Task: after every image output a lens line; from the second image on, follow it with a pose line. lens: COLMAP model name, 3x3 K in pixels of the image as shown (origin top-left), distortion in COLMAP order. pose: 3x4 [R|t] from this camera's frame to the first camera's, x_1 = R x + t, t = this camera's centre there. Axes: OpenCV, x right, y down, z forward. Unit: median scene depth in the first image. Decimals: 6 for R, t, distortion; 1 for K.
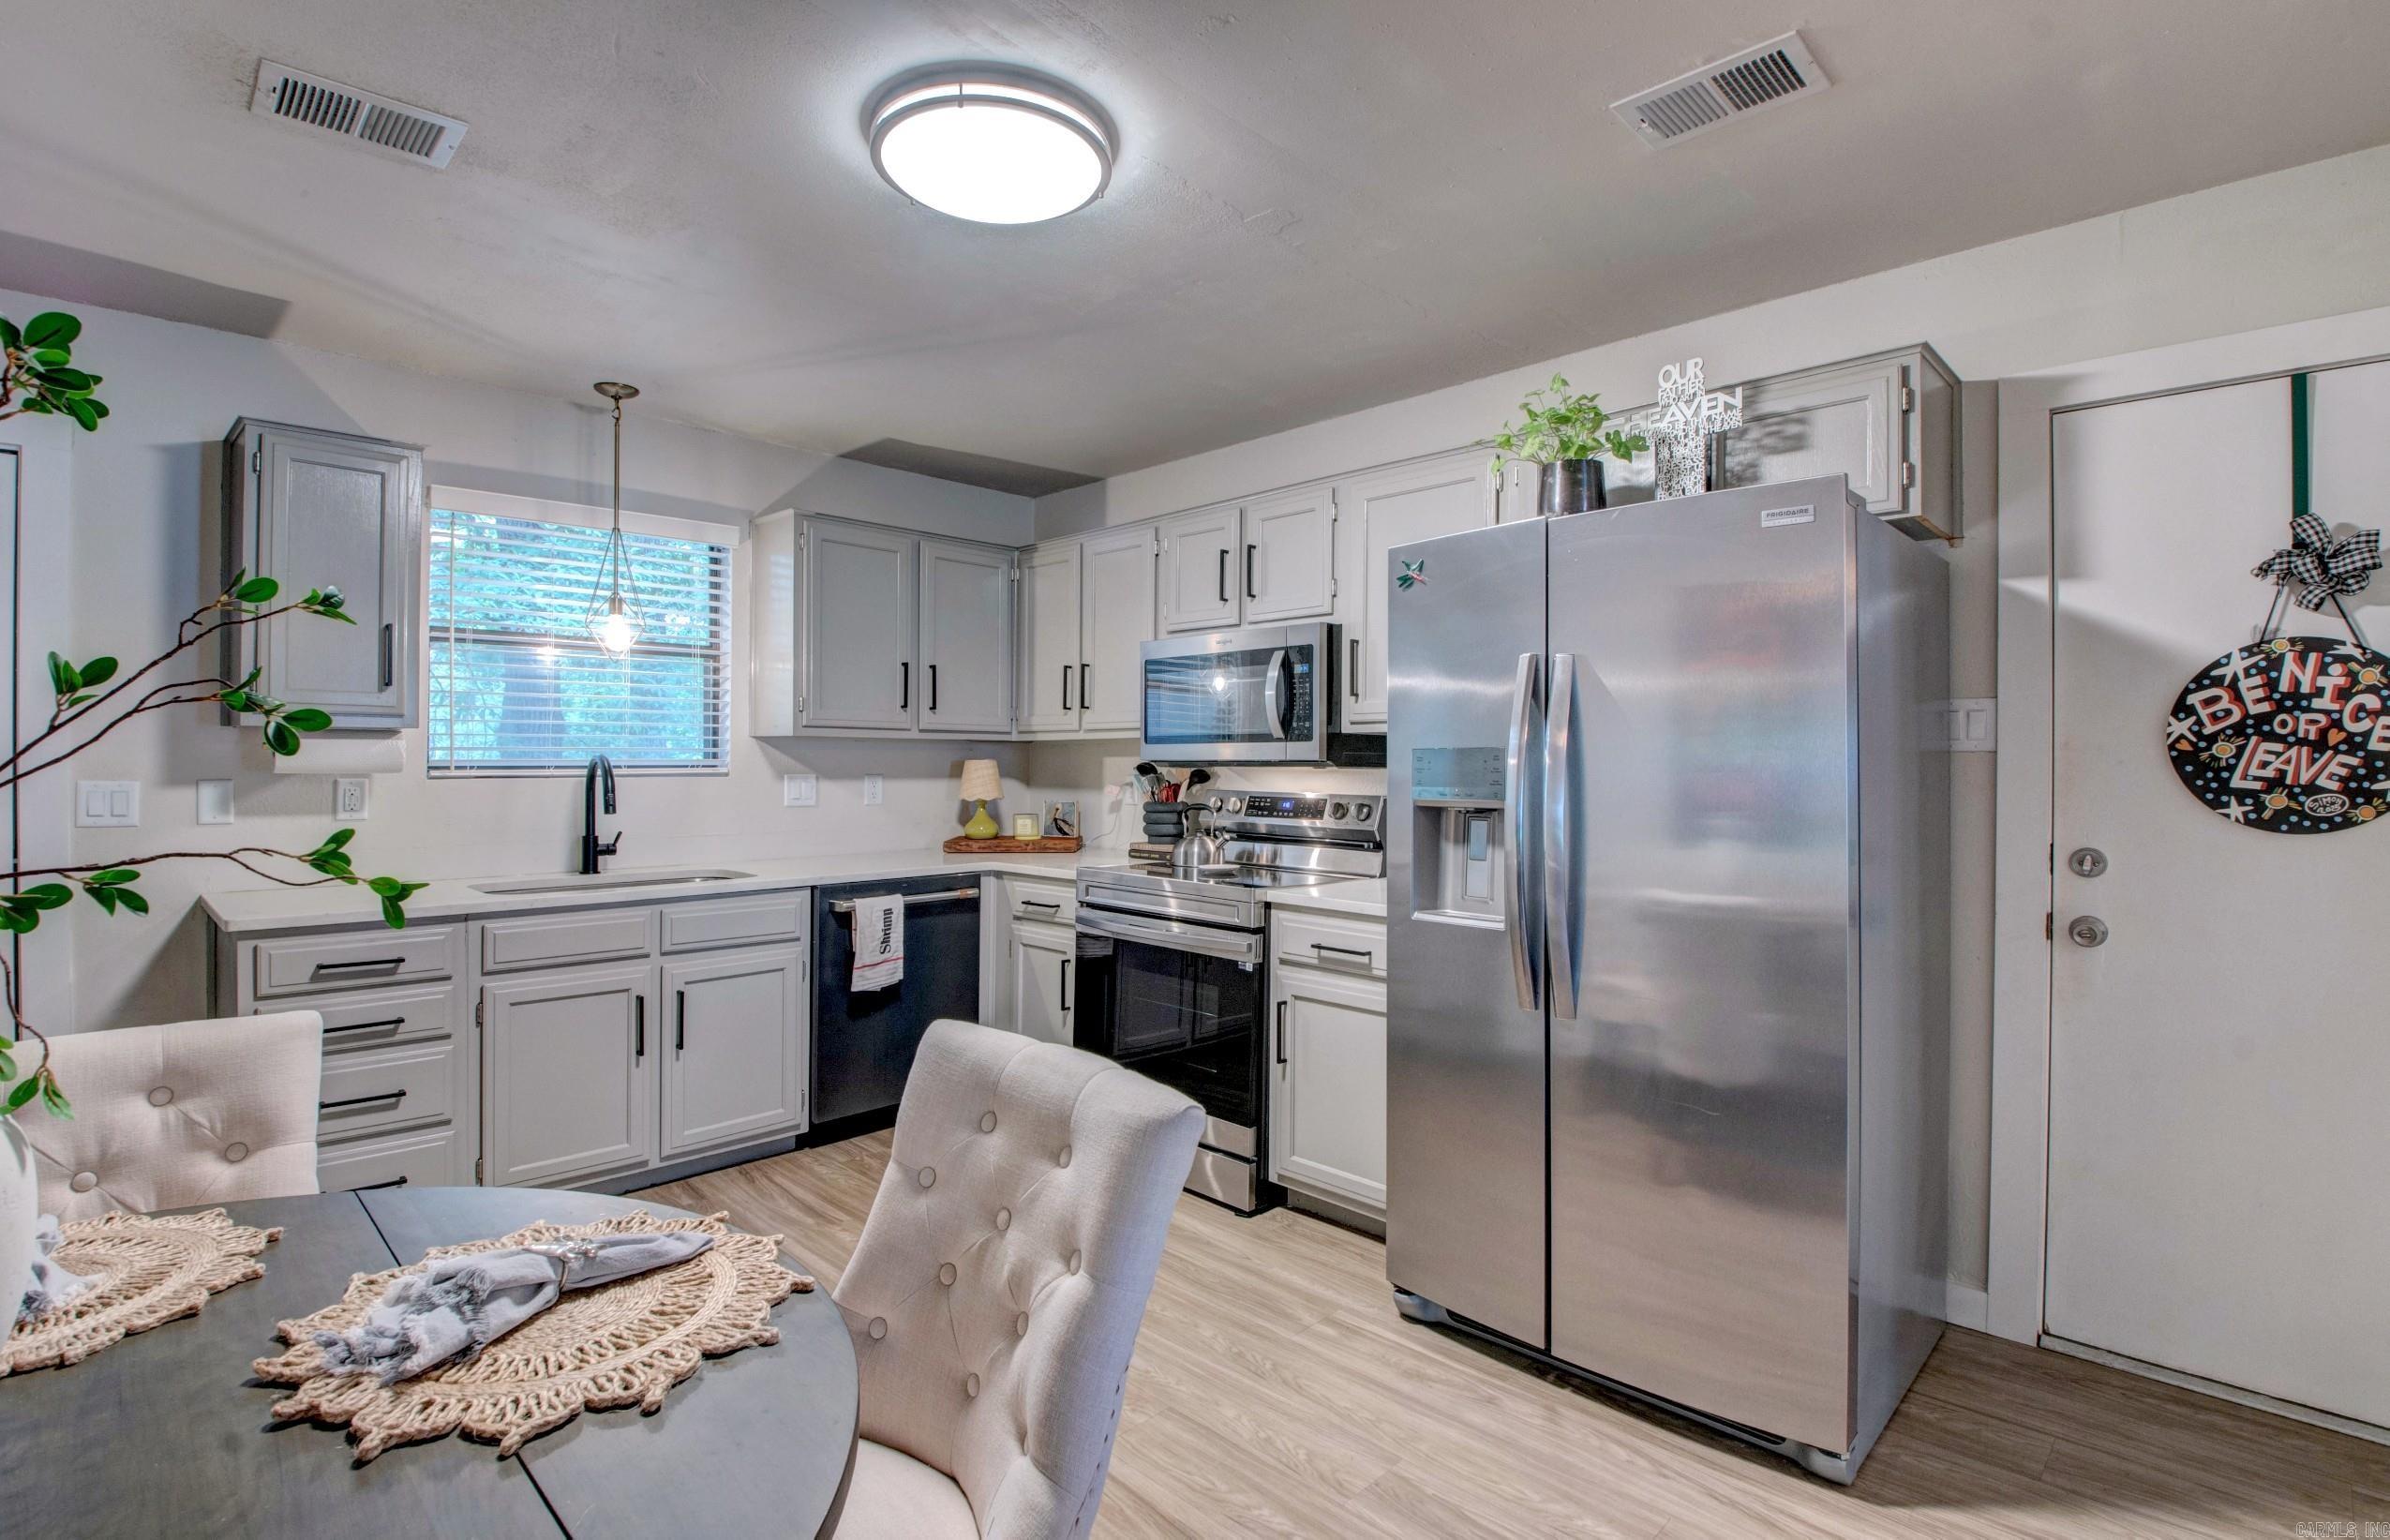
lens RADIAL K [[1125.7, 0, 1150.4], [0, 1125.7, 764.0], [0, 0, 1]] dist [0.020905, -0.028754]
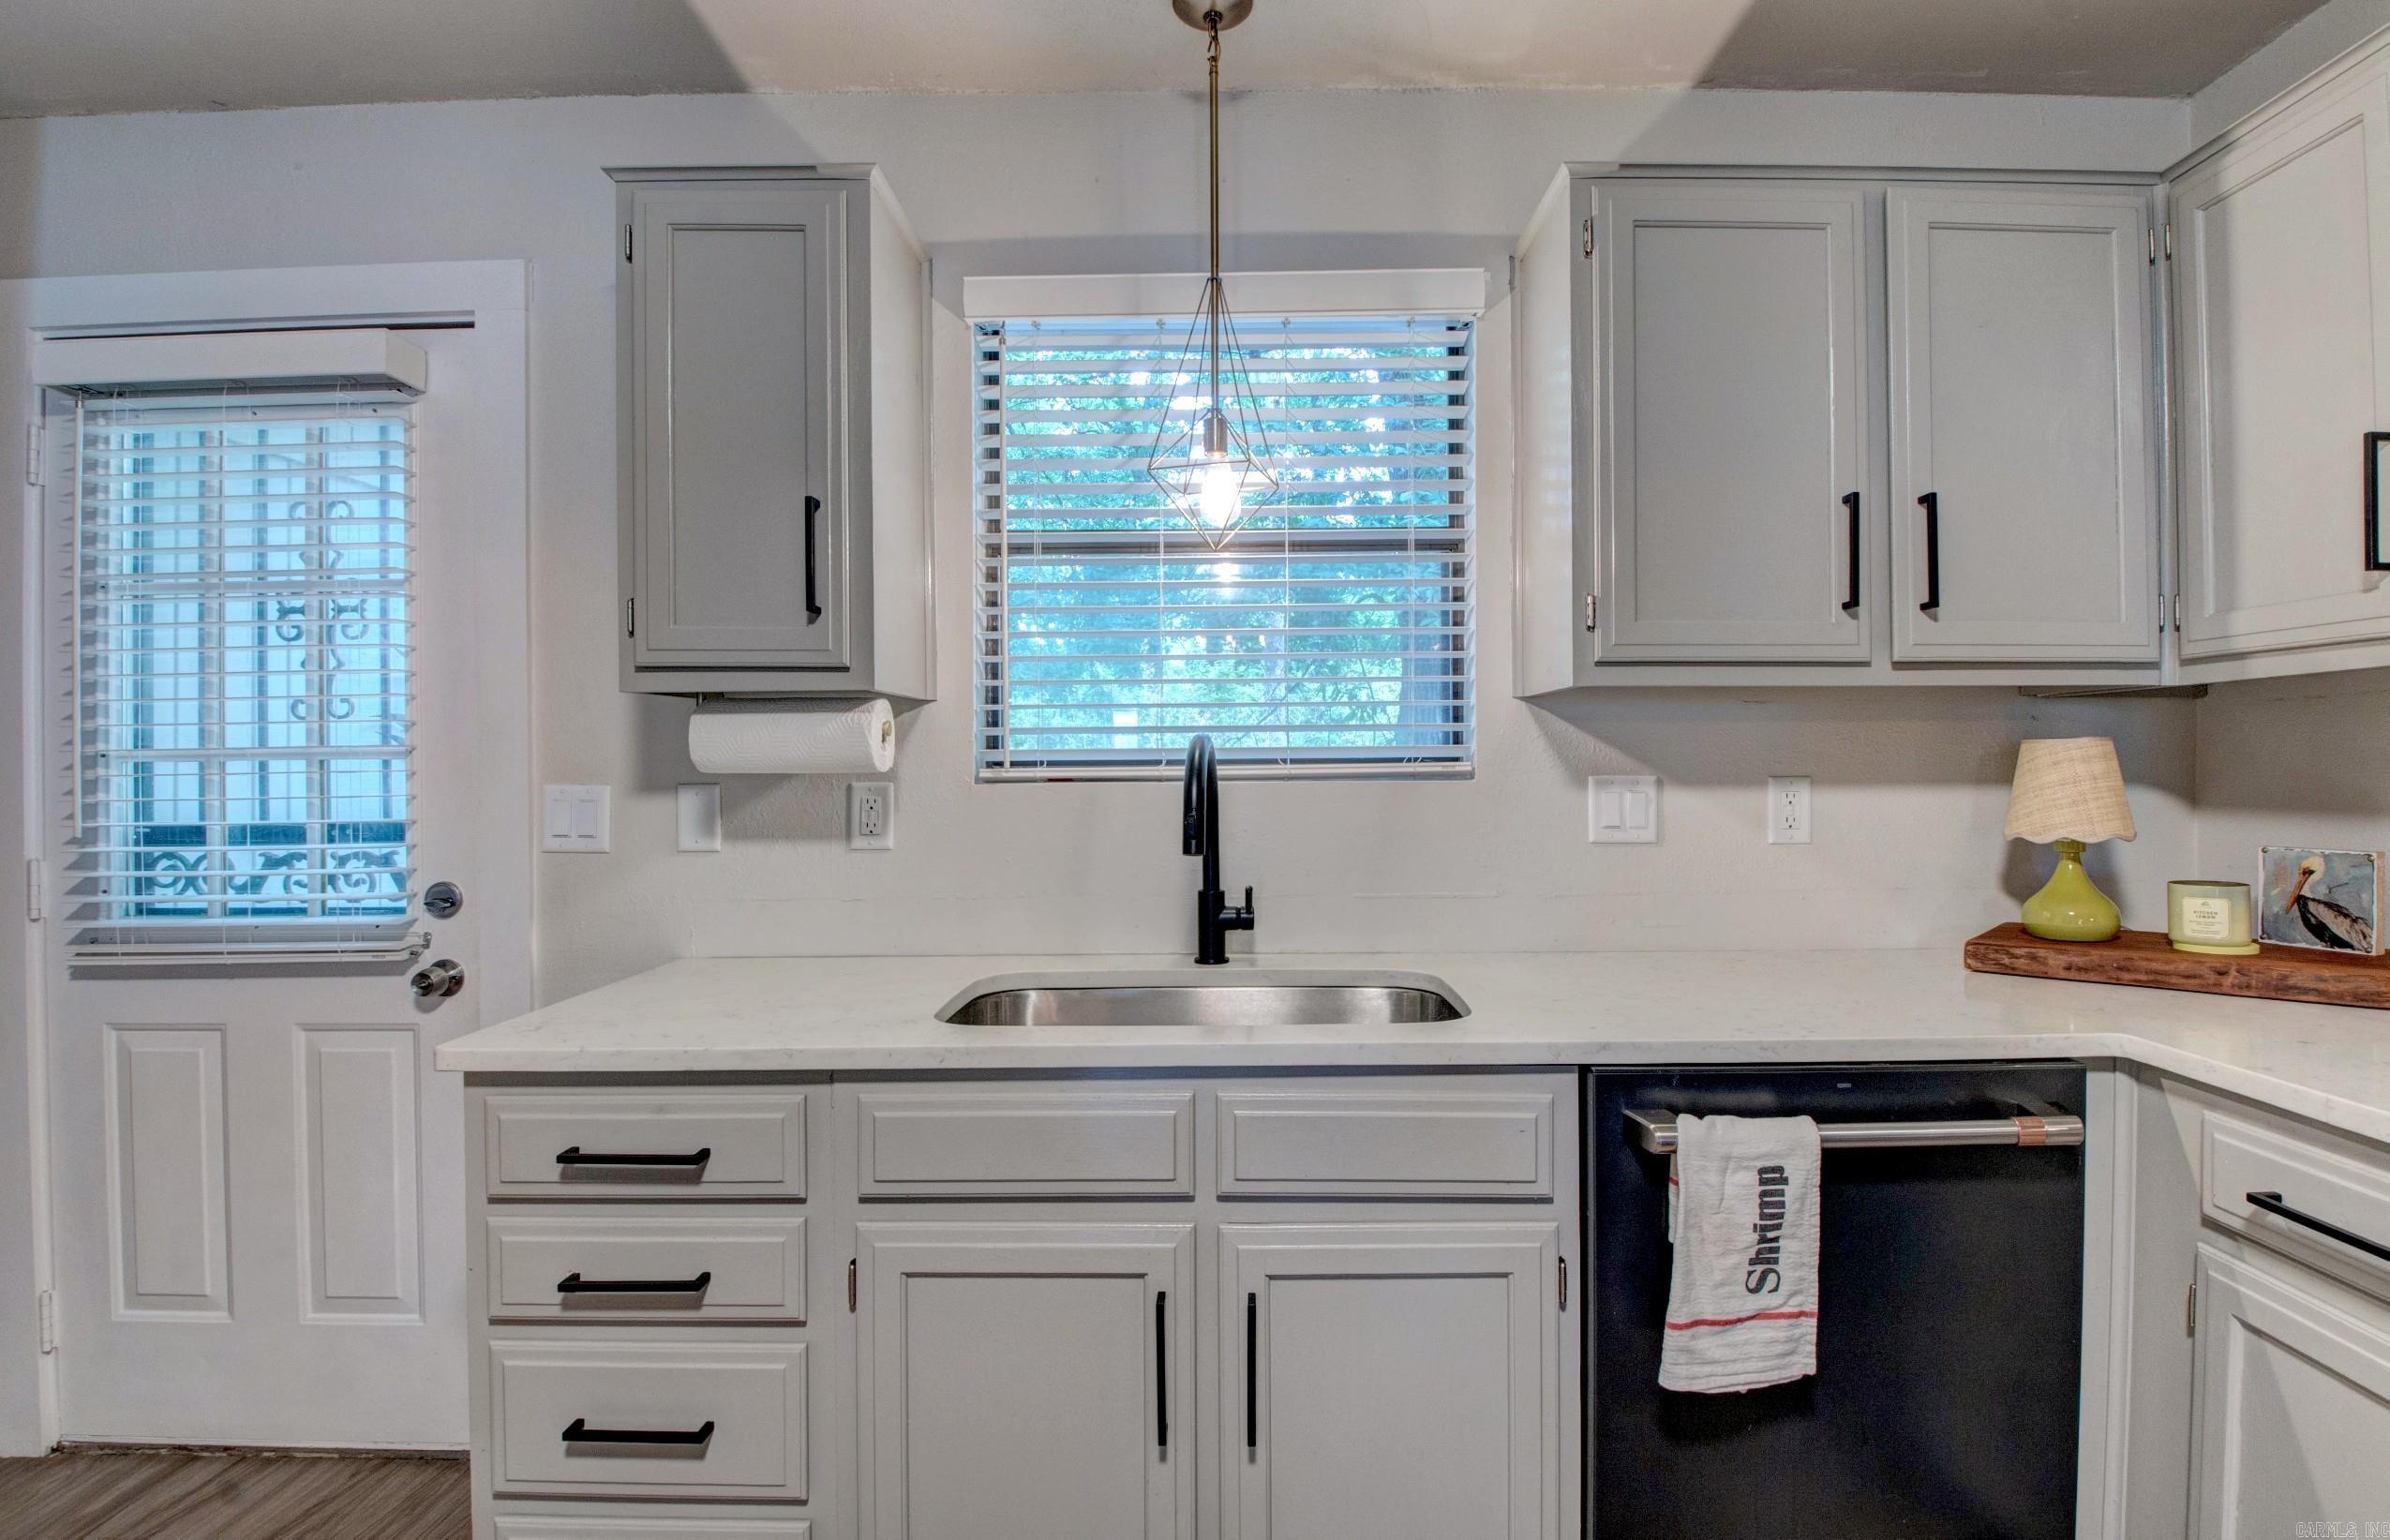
lens RADIAL K [[1333.7, 0, 1204.3], [0, 1333.7, 752.8], [0, 0, 1]] dist [-0.036423, -0.001116]
pose [[0.761230, -0.011794, -0.648375, -0.089471], [0.005341, 0.999915, -0.011917, 0.005703], [0.648461, 0.005609, 0.761228, 0.492242]]
